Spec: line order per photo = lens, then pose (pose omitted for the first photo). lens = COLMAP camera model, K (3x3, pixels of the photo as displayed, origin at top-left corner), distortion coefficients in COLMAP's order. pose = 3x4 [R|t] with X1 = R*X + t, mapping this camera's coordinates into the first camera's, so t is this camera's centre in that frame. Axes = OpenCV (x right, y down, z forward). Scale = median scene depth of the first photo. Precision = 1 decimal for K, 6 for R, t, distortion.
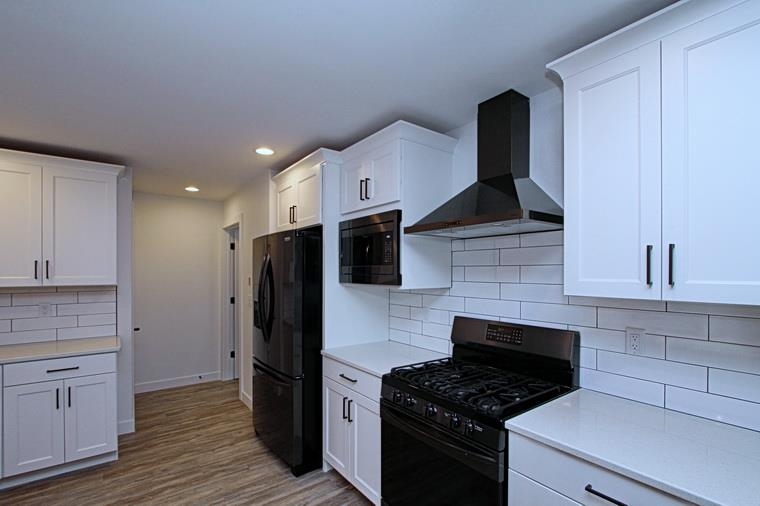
lens RADIAL K [[353.6, 0, 379.7], [0, 353.6, 276.1], [0, 0, 1]] dist [-0.000713, -0.000071]
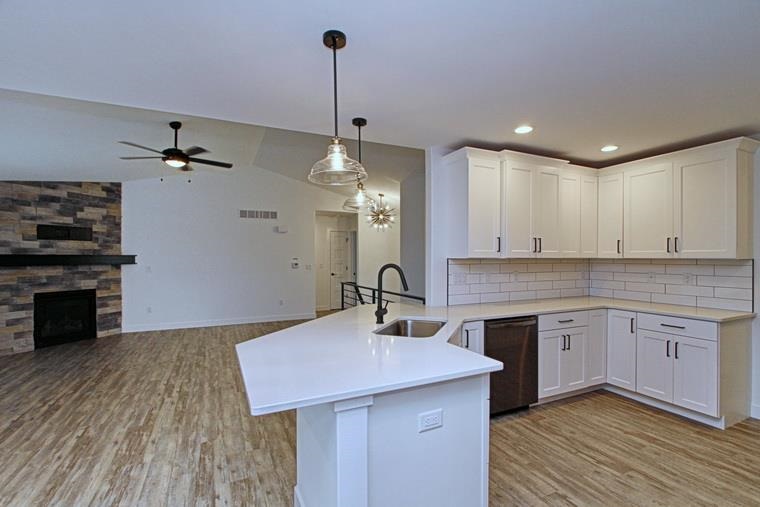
lens RADIAL K [[357.2, 0, 389.2], [0, 357.2, 259.3], [0, 0, 1]] dist [-0.003881, -0.000473]
pose [[-0.184909, 0.005444, -0.982741, 0.475813], [-0.013352, 0.999878, 0.008051, 0.036930], [0.982665, 0.014610, -0.184814, 0.257141]]
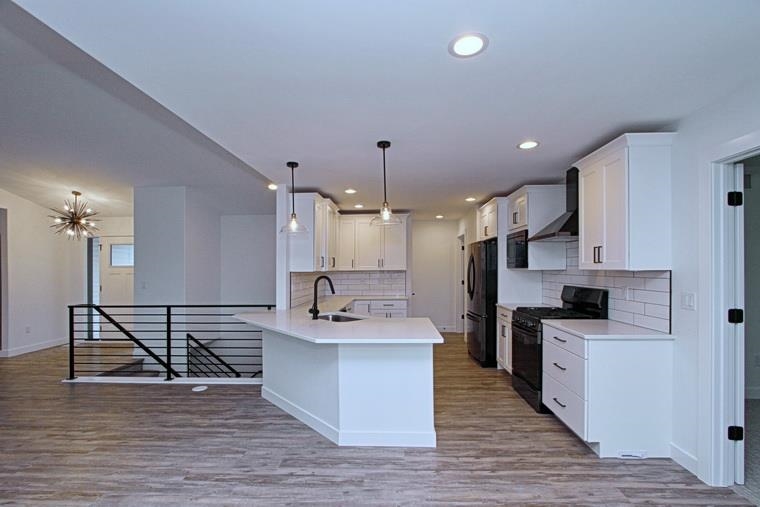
lens RADIAL K [[352.6, 0, 379.8], [0, 352.6, 268.4], [0, 0, 1]] dist [0.000540, 0.000298]
pose [[0.774414, -0.005515, -0.632655, 0.551462], [-0.000354, 0.999958, -0.009150, 0.039114], [0.632679, 0.007310, 0.774379, -0.860866]]
